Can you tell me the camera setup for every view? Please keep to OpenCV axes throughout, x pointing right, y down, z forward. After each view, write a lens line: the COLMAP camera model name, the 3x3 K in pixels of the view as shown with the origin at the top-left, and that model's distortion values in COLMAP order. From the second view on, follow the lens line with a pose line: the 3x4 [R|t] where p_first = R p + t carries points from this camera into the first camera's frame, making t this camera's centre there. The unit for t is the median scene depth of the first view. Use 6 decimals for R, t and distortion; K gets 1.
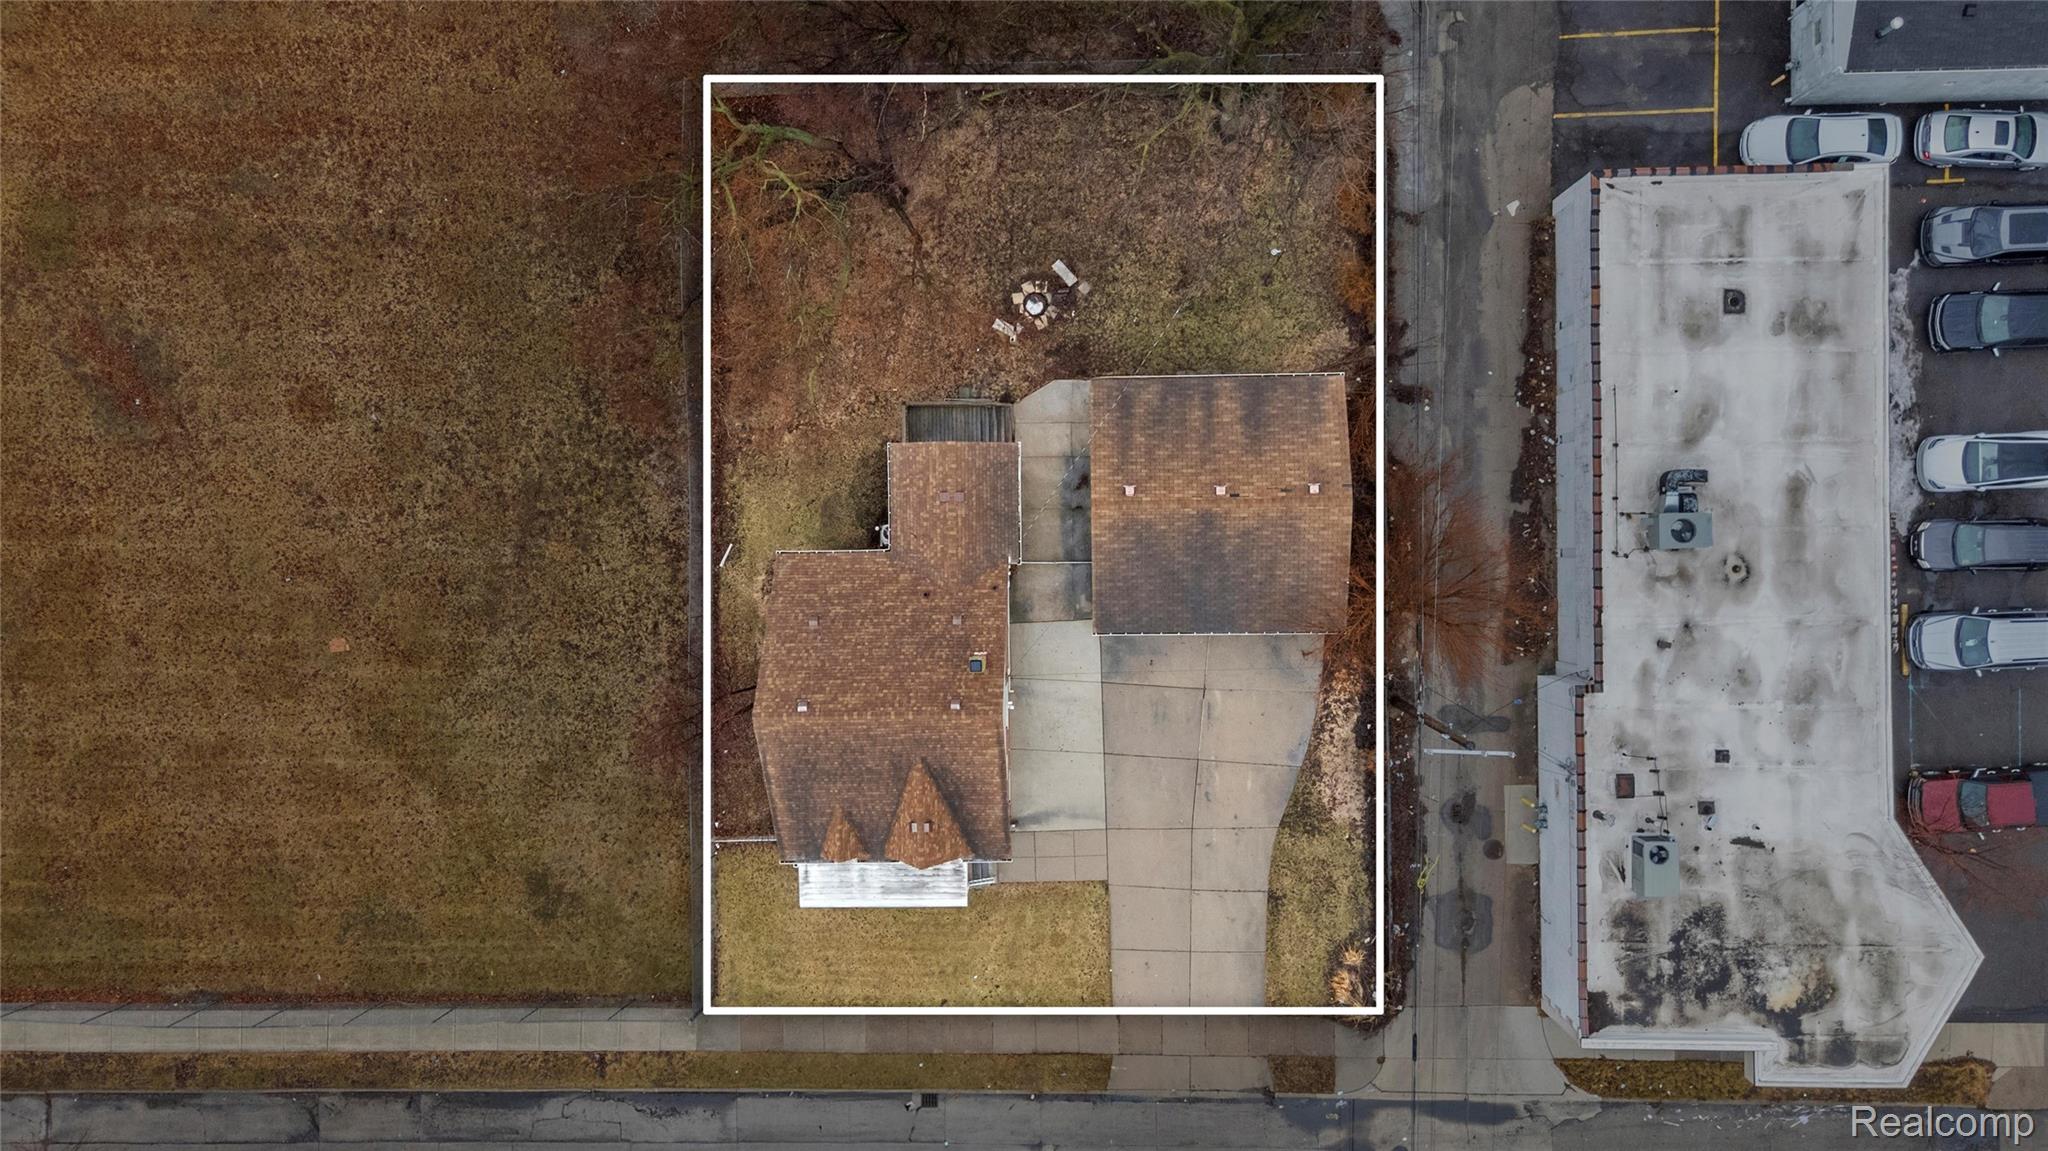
lens RADIAL K [[1469.3, 0, 1039.4], [0, 1469.3, 578.8], [0, 0, 1]] dist [0.082476, -0.067104]
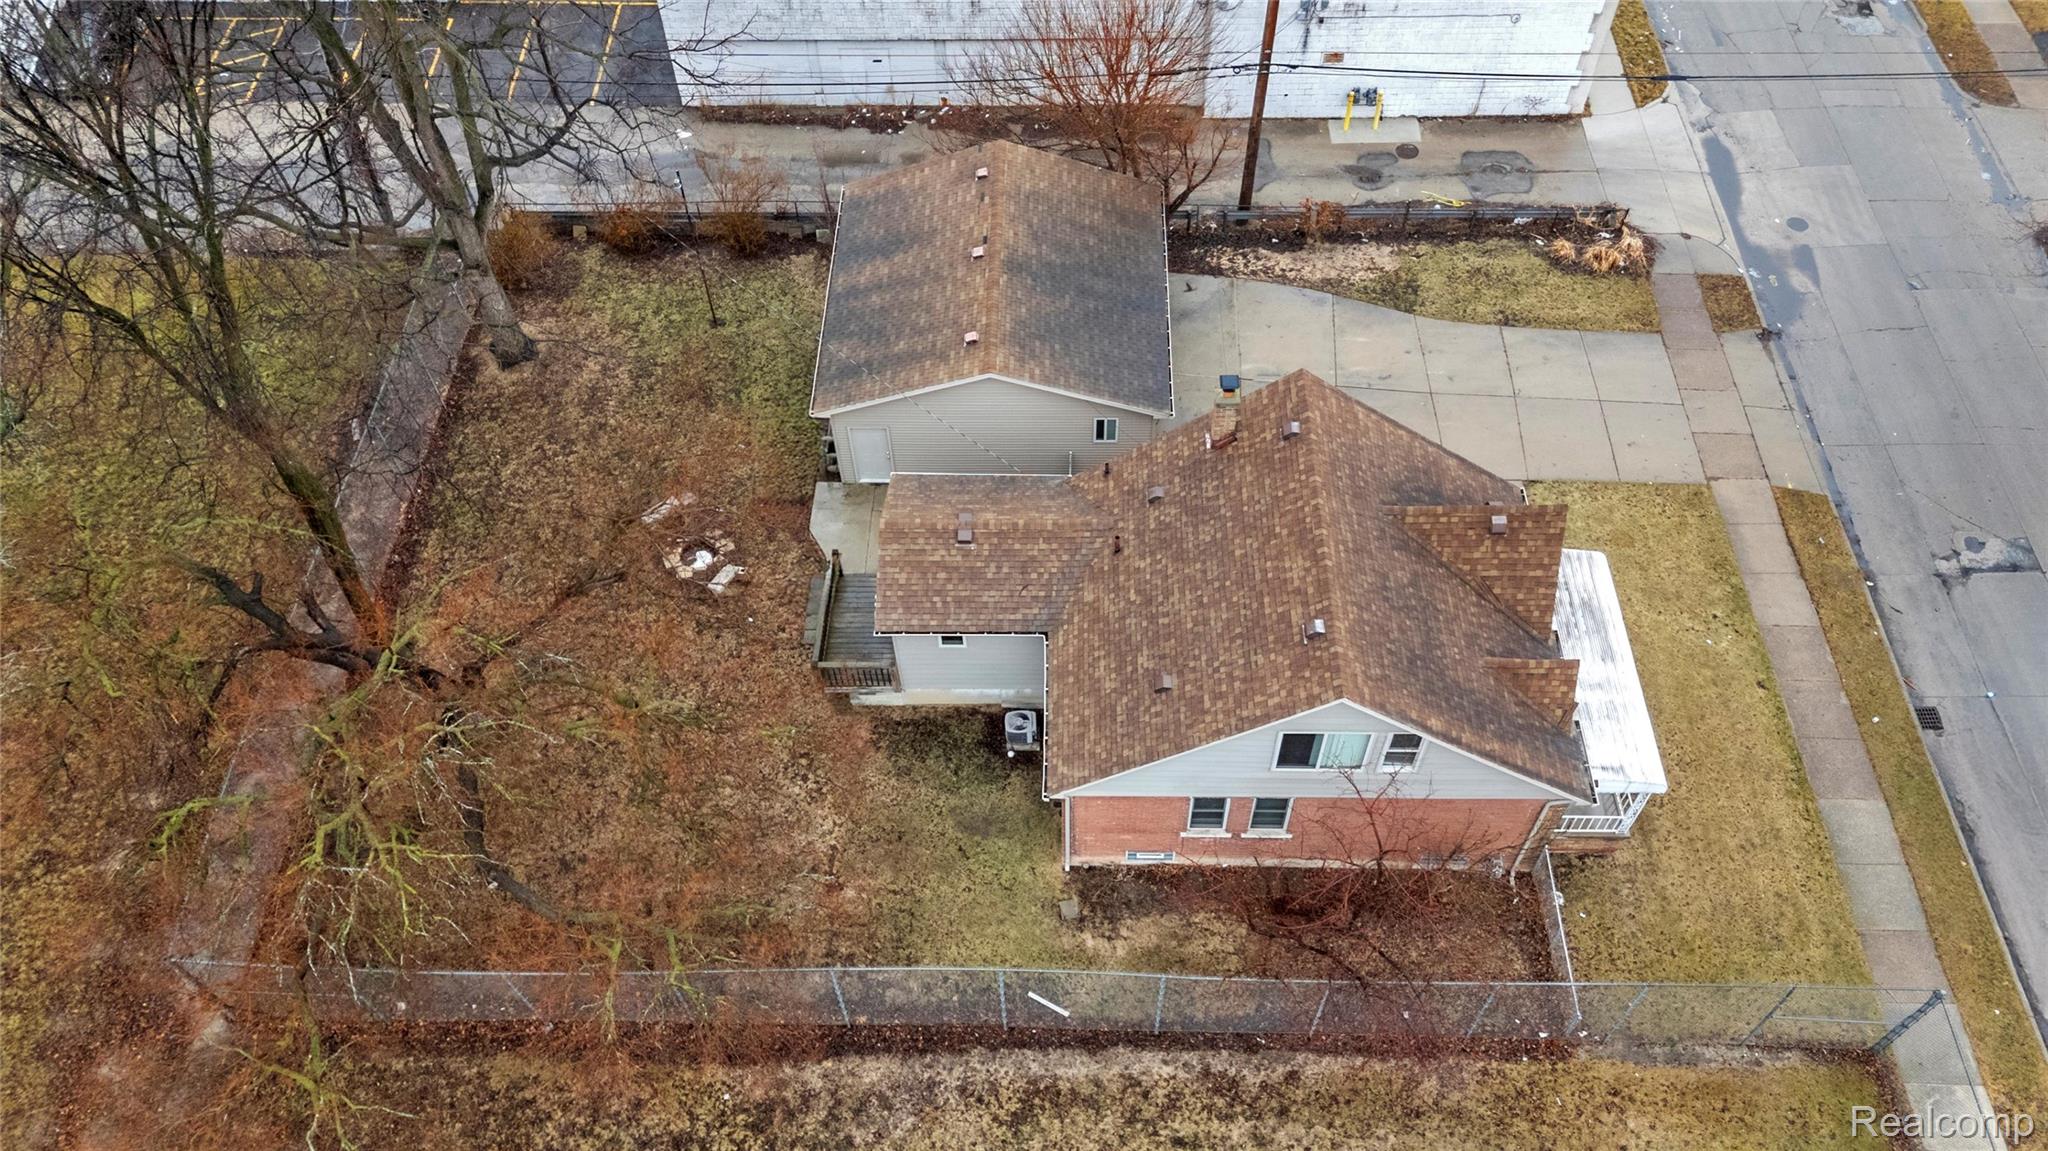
lens RADIAL K [[1469.3, 0, 1039.4], [0, 1469.3, 578.8], [0, 0, 1]] dist [0.082476, -0.067104]
pose [[0.027778, -0.782282, 0.622305, -0.439644], [0.999204, 0.003899, -0.039701, 0.002109], [0.028631, 0.622913, 0.781767, 0.467701]]
